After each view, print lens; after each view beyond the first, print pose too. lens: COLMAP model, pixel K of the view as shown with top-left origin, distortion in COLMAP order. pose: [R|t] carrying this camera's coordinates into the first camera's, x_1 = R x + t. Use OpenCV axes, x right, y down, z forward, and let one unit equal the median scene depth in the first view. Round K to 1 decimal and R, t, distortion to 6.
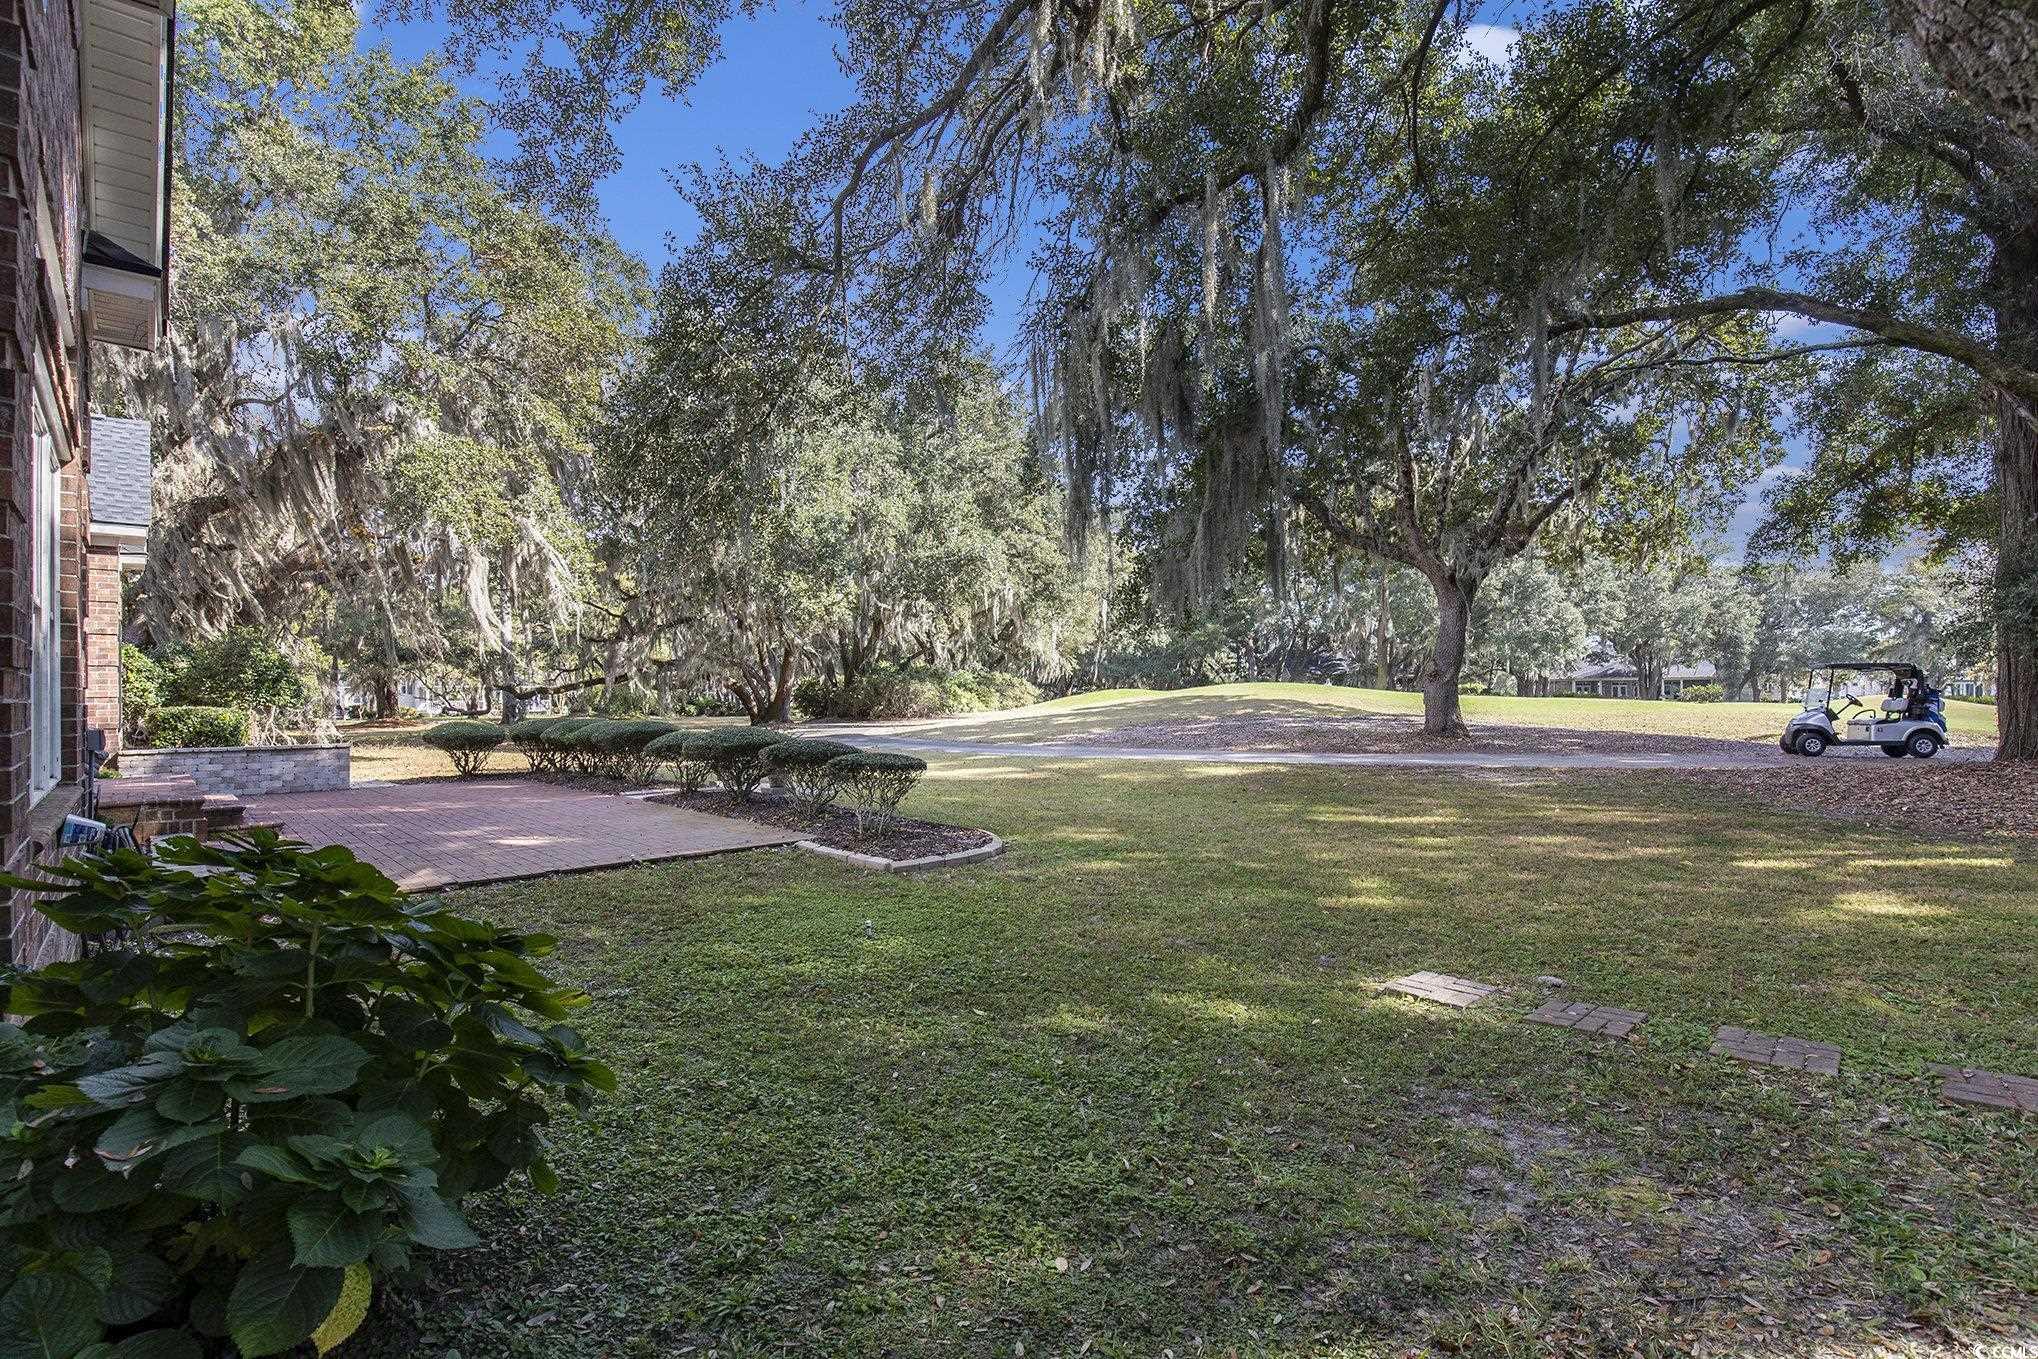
lens RADIAL K [[943.9, 0, 1027.3], [0, 943.9, 681.9], [0, 0, 1]] dist [-0.023266, 0.000171]
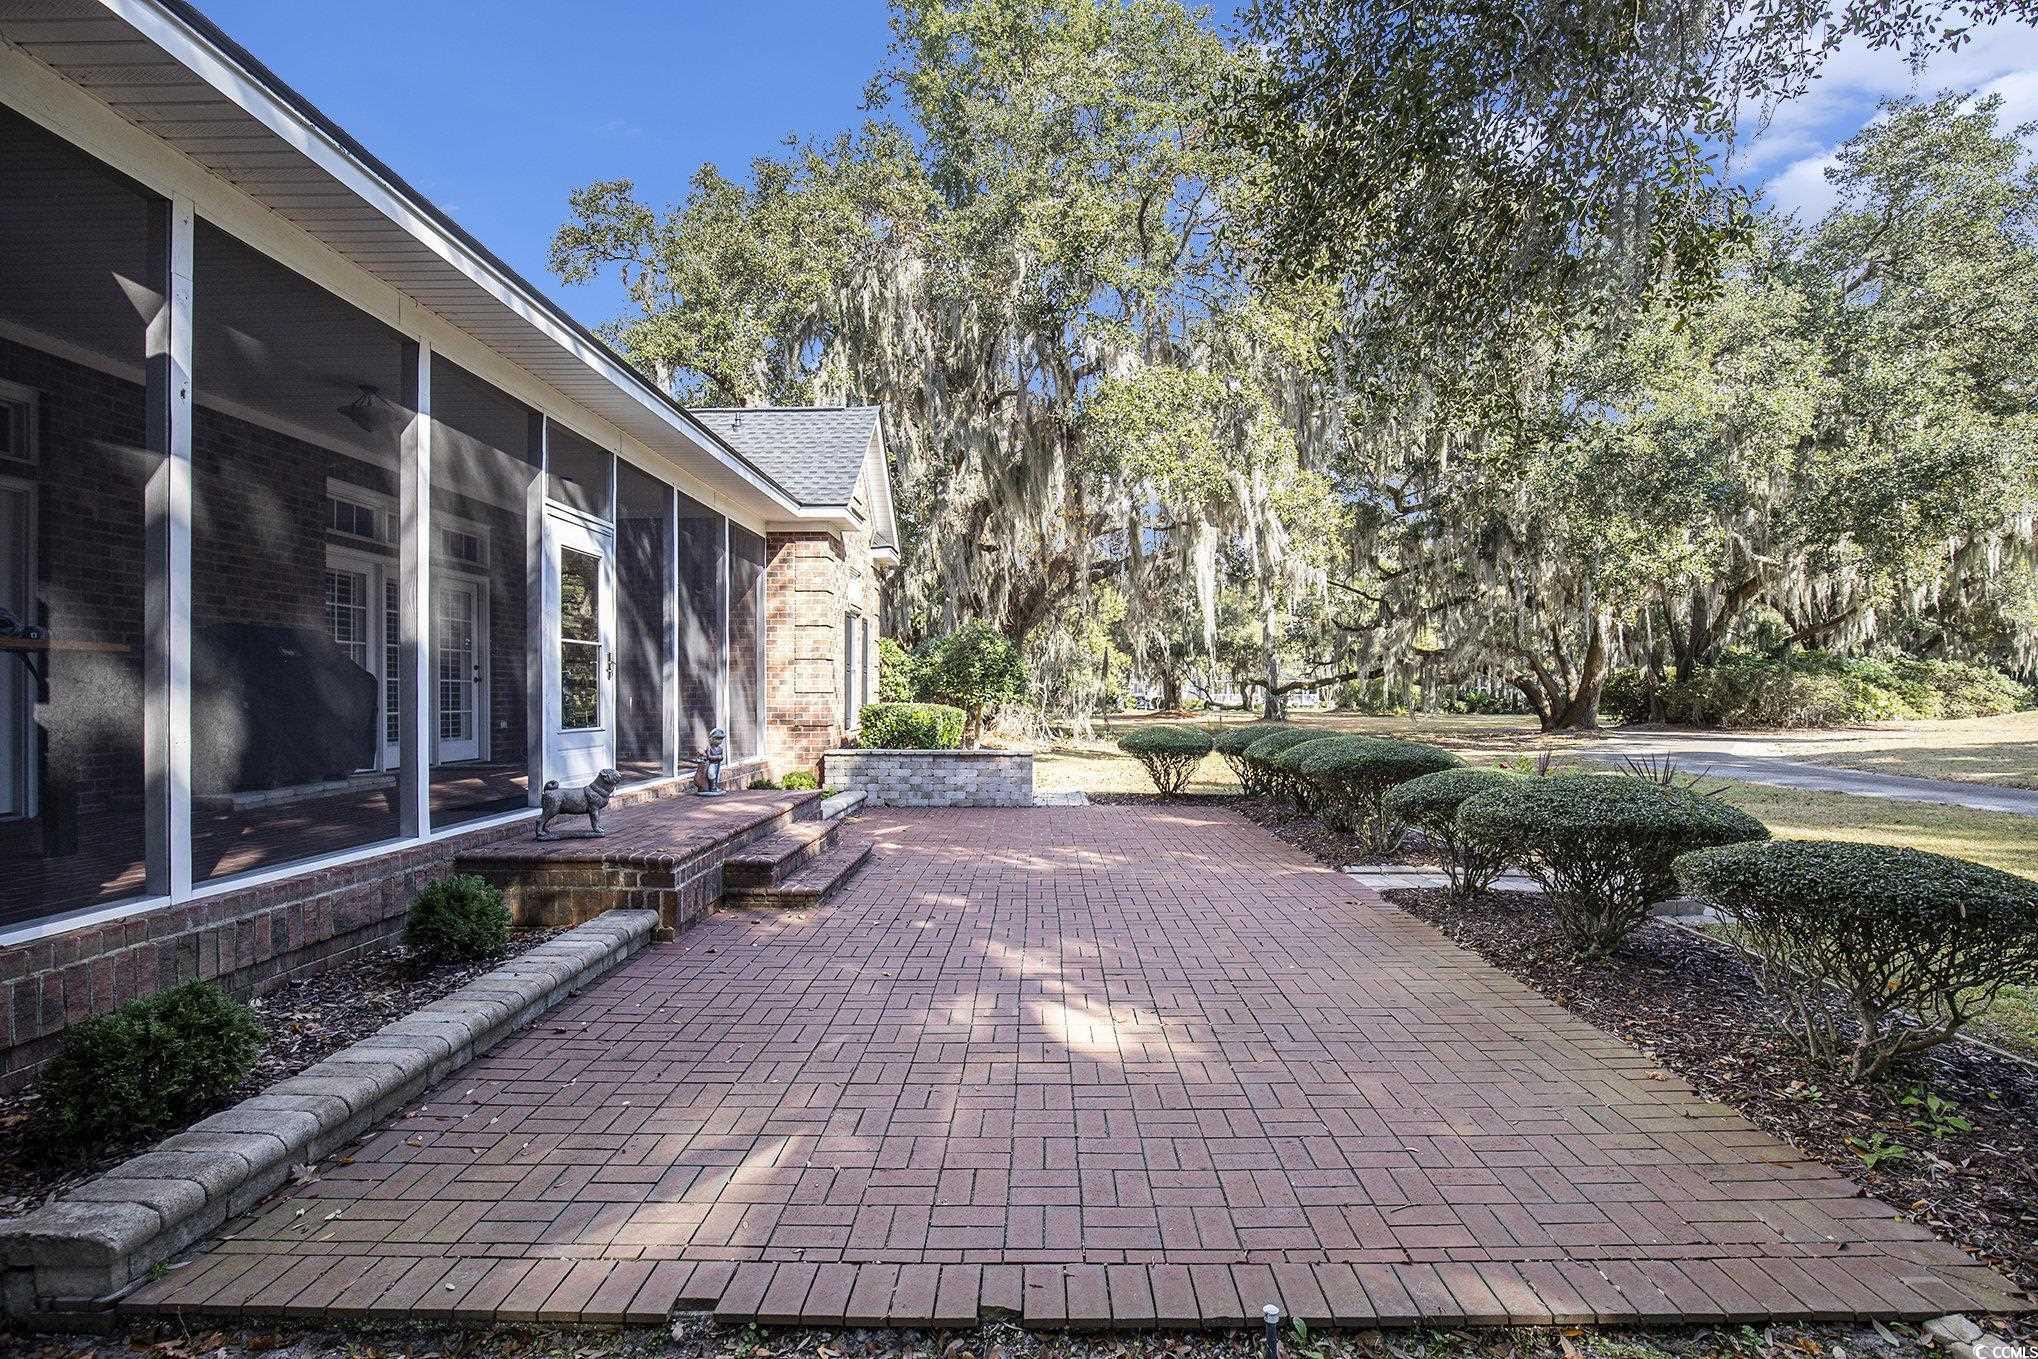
lens RADIAL K [[943.9, 0, 1033.3], [0, 943.9, 687.9], [0, 0, 1]] dist [-0.023266, 0.000171]
pose [[0.717694, 0.006756, -0.696326, -0.066447], [0.001994, 0.999929, 0.011757, 0.000592], [0.696356, -0.009826, 0.717630, 0.179416]]
